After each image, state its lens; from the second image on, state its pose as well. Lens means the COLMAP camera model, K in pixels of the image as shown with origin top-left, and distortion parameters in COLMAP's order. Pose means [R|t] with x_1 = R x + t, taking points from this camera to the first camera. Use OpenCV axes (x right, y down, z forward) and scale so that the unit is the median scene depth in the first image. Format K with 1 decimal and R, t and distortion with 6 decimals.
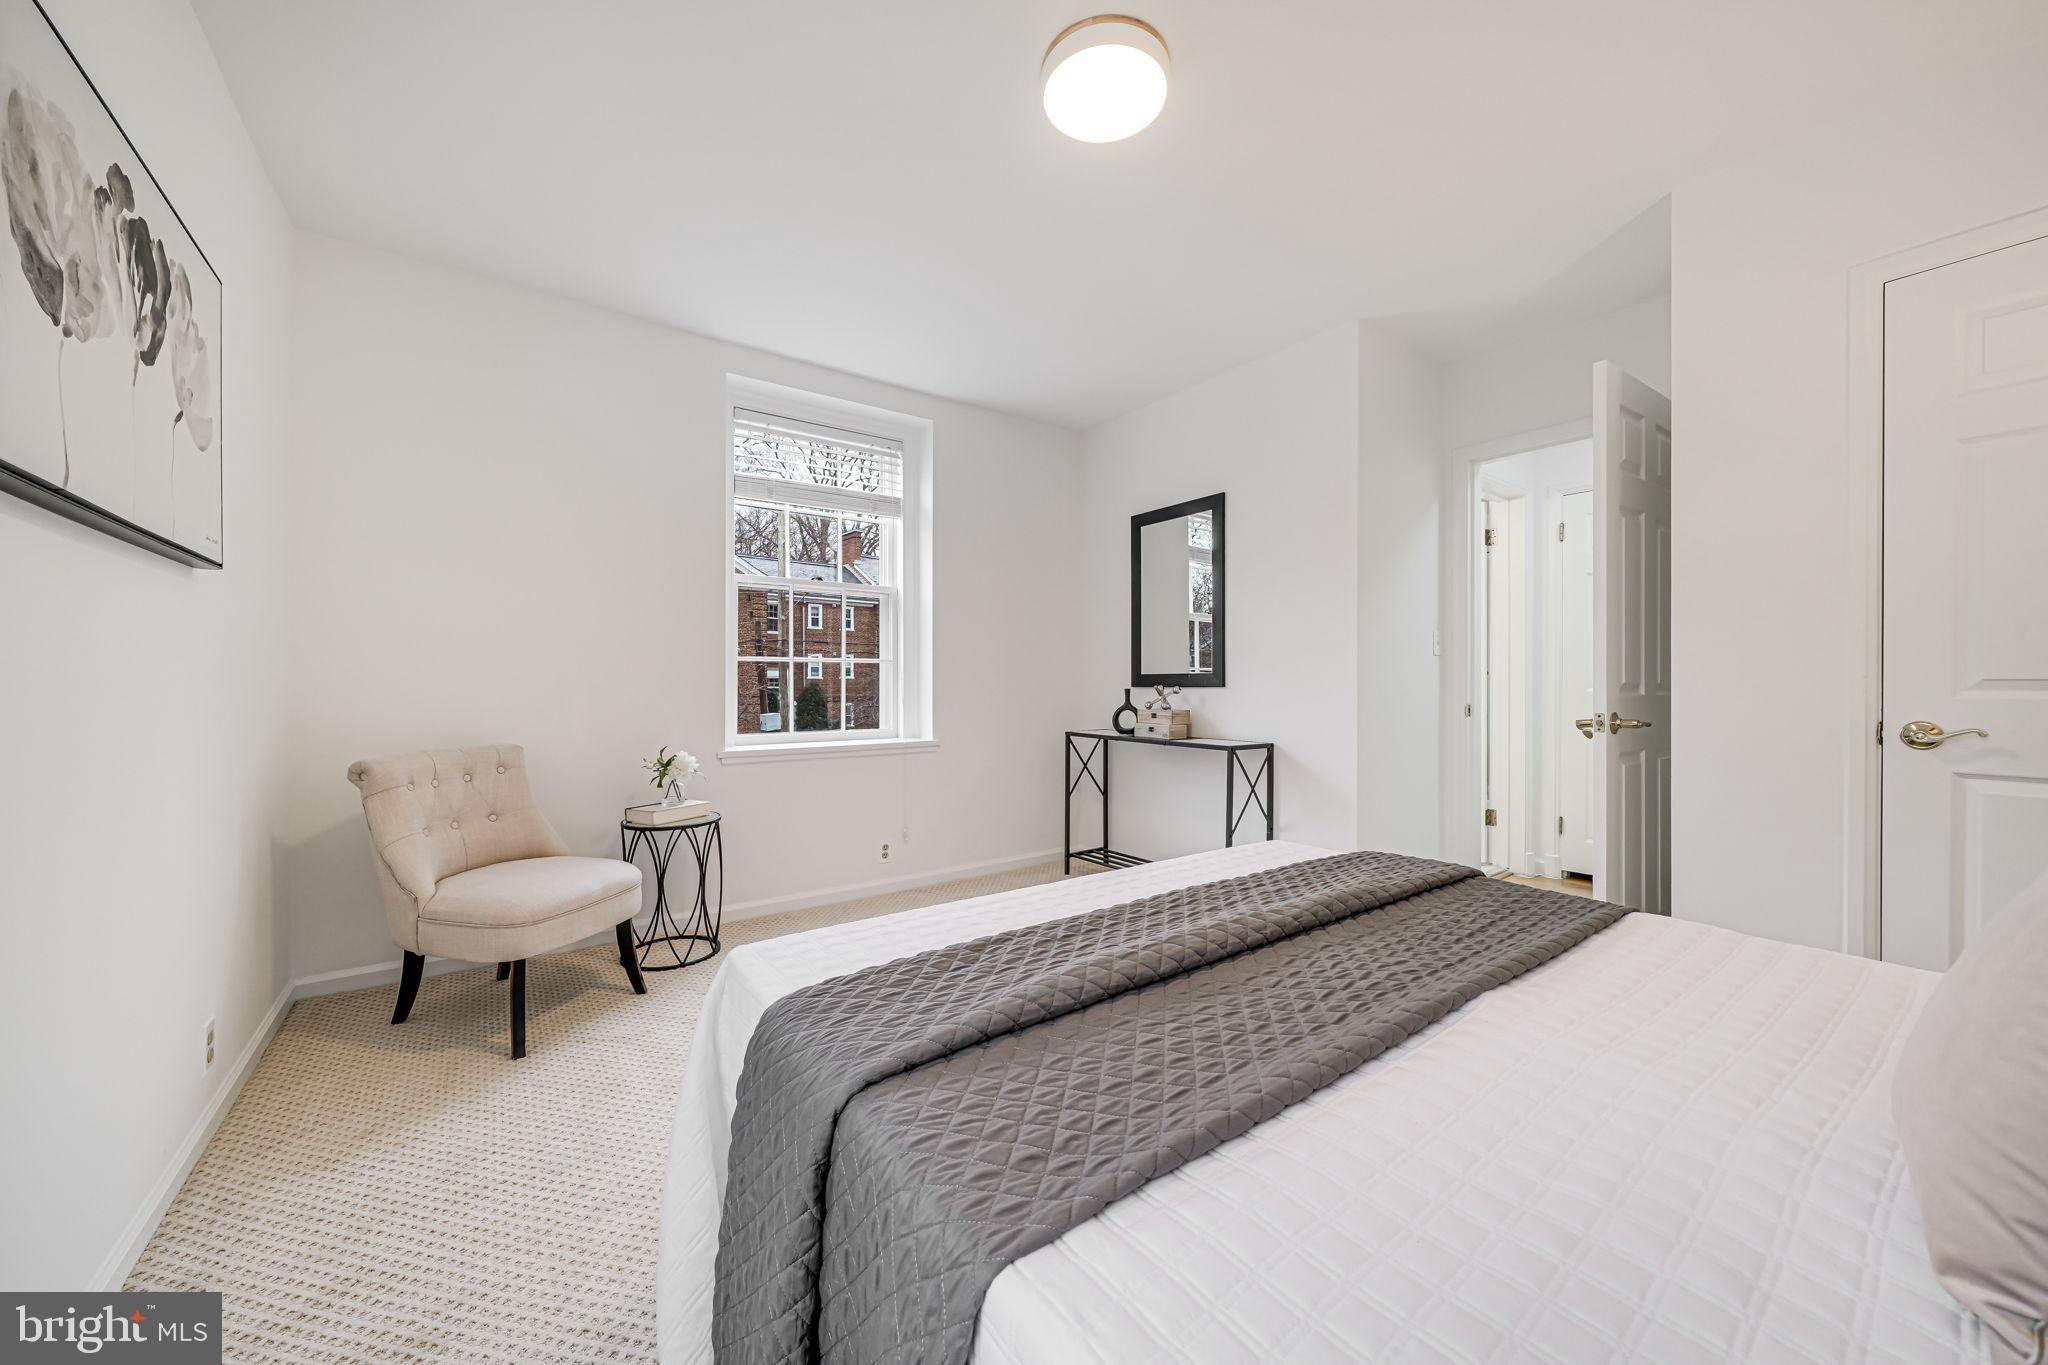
lens RADIAL K [[703.5, 0, 1034.6], [0, 703.5, 682.7], [0, 0, 1]] dist [-0.000406, -0.000015]
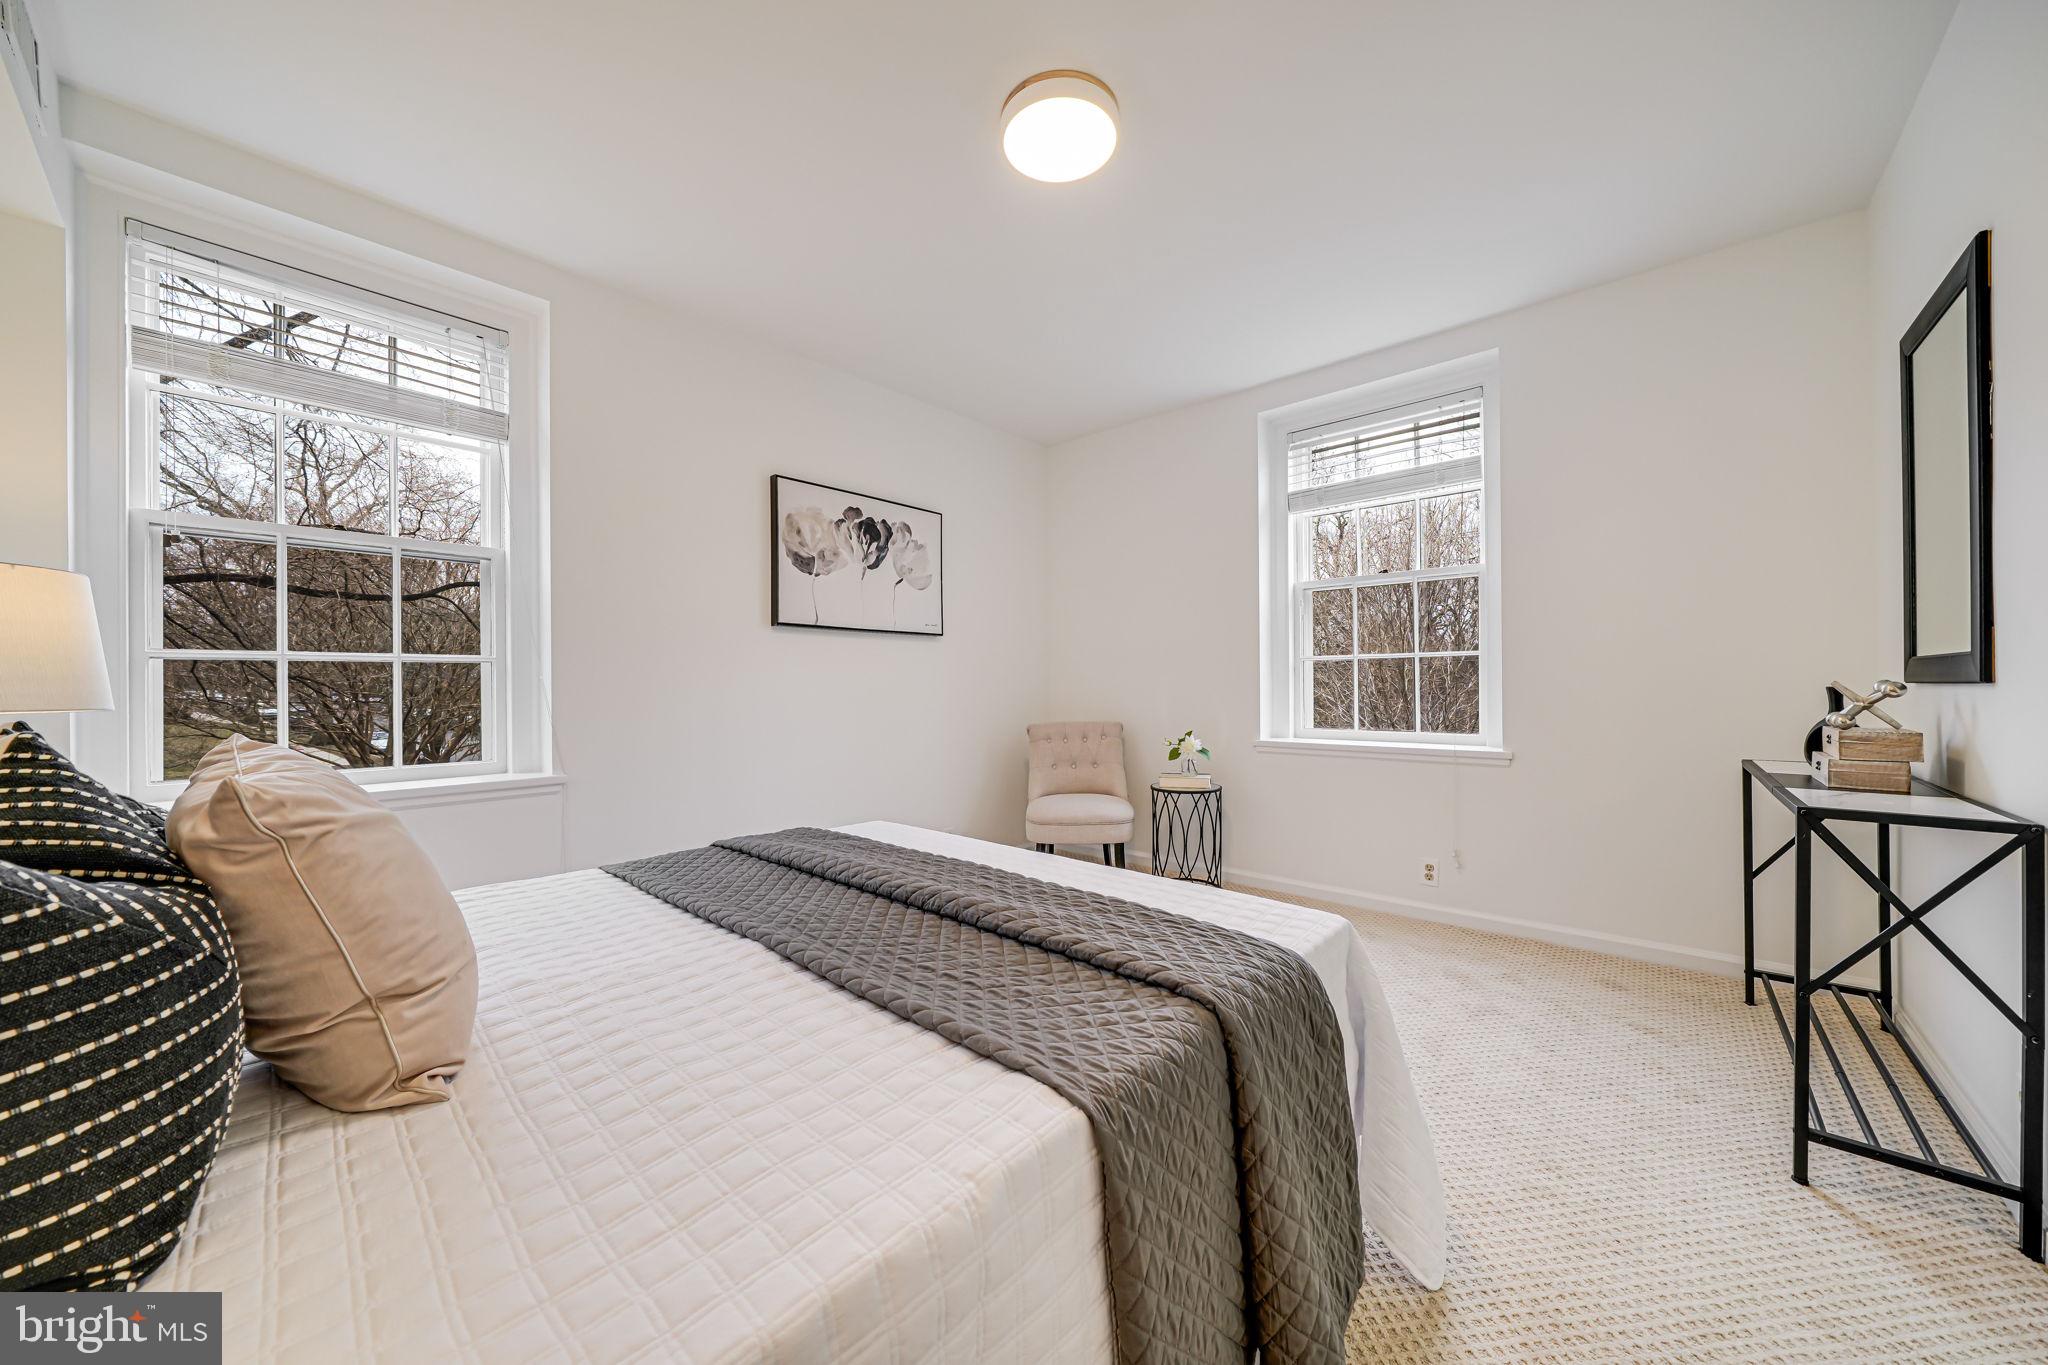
lens RADIAL K [[703.5, 0, 1034.6], [0, 703.5, 682.7], [0, 0, 1]] dist [-0.000406, -0.000015]
pose [[0.238244, -0.001843, -0.971204, 0.525859], [0.009635, 0.999953, 0.000466, -0.000860], [0.971158, -0.009468, 0.238251, 0.321265]]
